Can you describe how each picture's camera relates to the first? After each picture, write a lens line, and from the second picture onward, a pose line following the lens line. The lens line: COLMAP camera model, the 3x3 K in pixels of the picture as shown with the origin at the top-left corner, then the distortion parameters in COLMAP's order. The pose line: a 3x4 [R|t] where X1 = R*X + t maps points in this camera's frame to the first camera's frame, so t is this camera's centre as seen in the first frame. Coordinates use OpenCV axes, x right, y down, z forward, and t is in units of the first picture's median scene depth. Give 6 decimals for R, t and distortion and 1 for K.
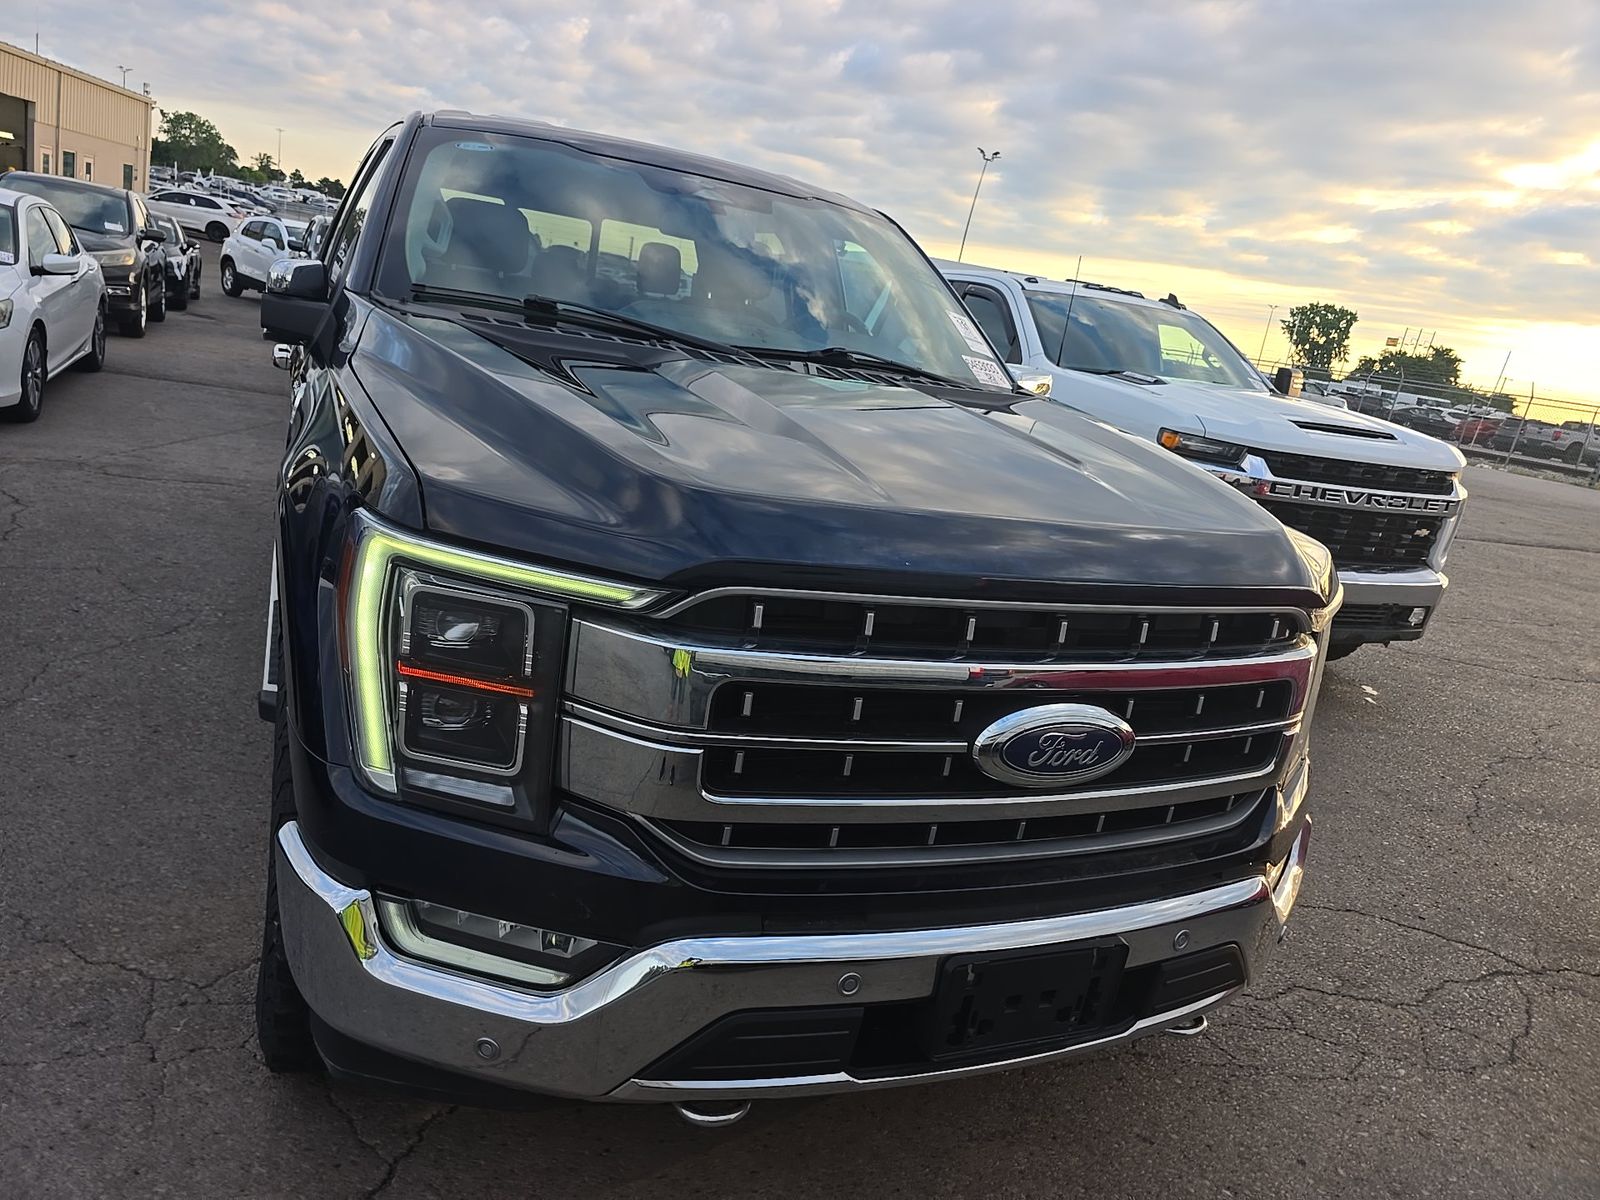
lens RADIAL K [[1080.1, 0, 806.4], [0, 1080.1, 602.1], [0, 0, 1]] dist [0.055821, -0.051708]
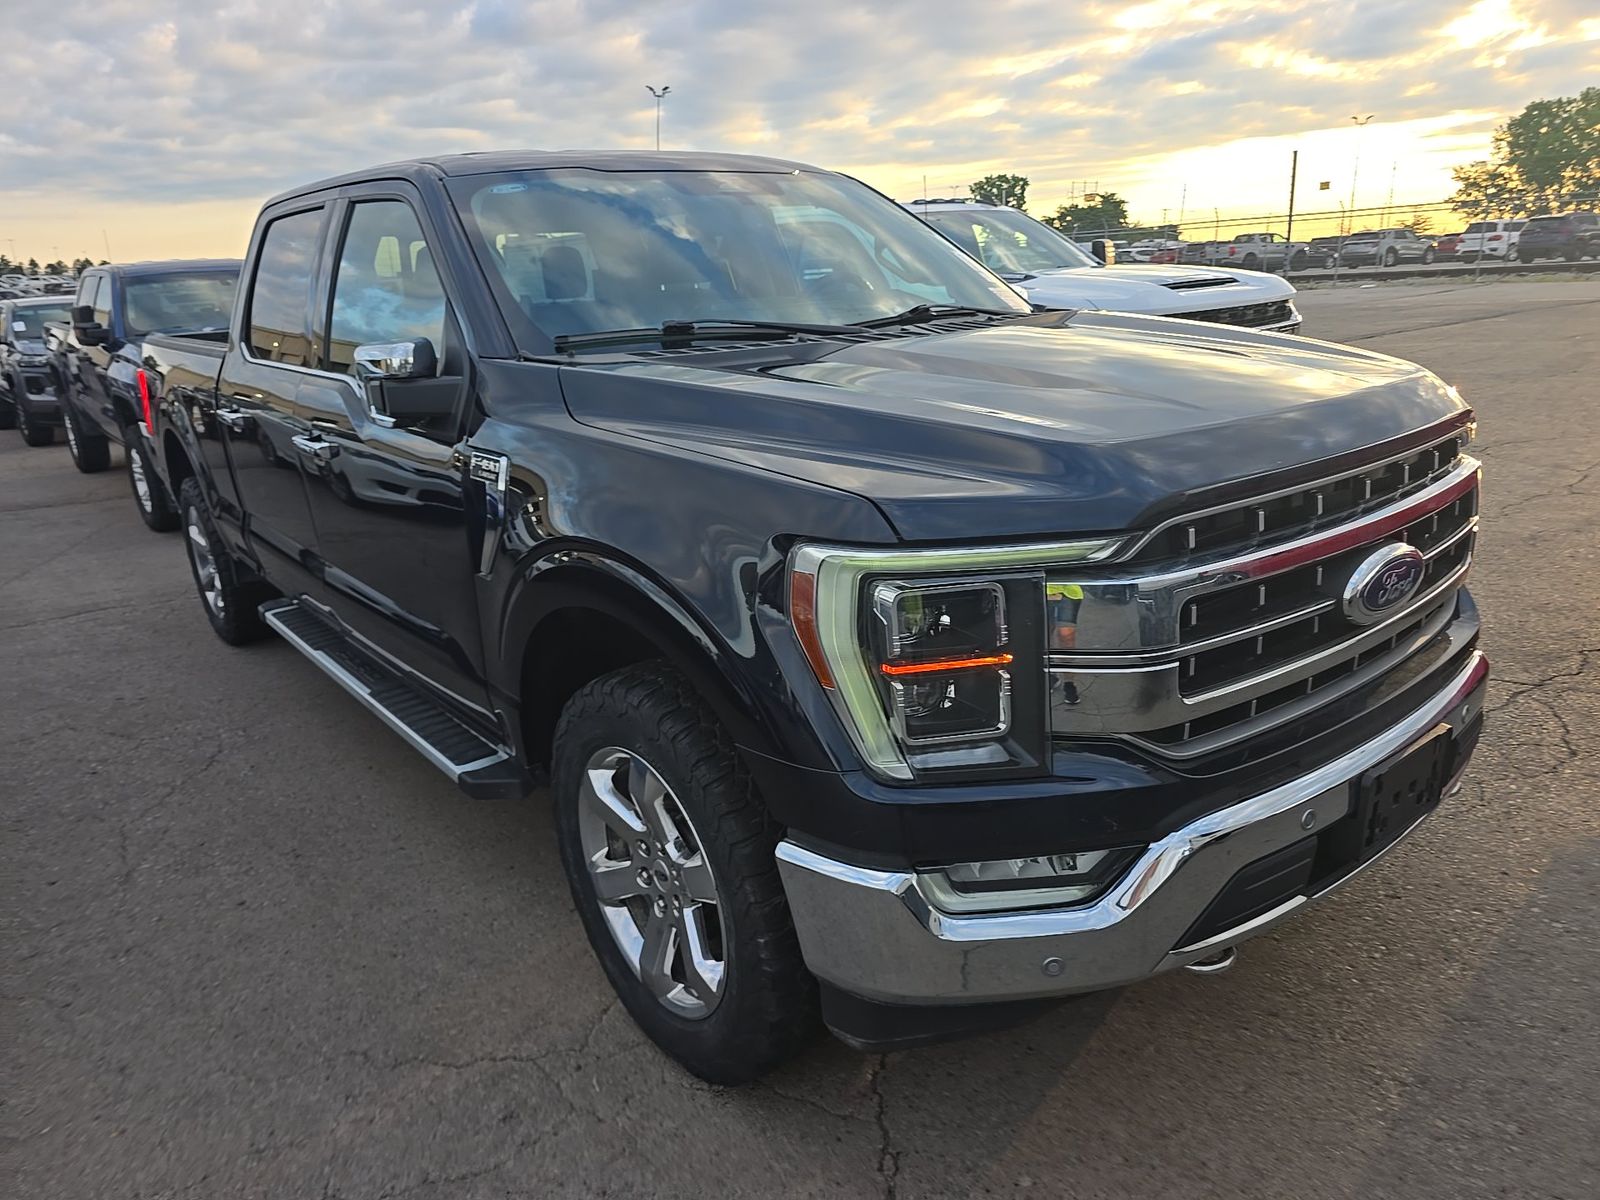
lens RADIAL K [[1080.1, 0, 806.4], [0, 1080.1, 602.1], [0, 0, 1]] dist [0.055821, -0.051708]
pose [[0.945028, -0.271222, 0.182649, -0.302705], [0.262352, 0.962315, 0.071565, -0.051035], [-0.195176, -0.019713, 0.980570, -0.028746]]
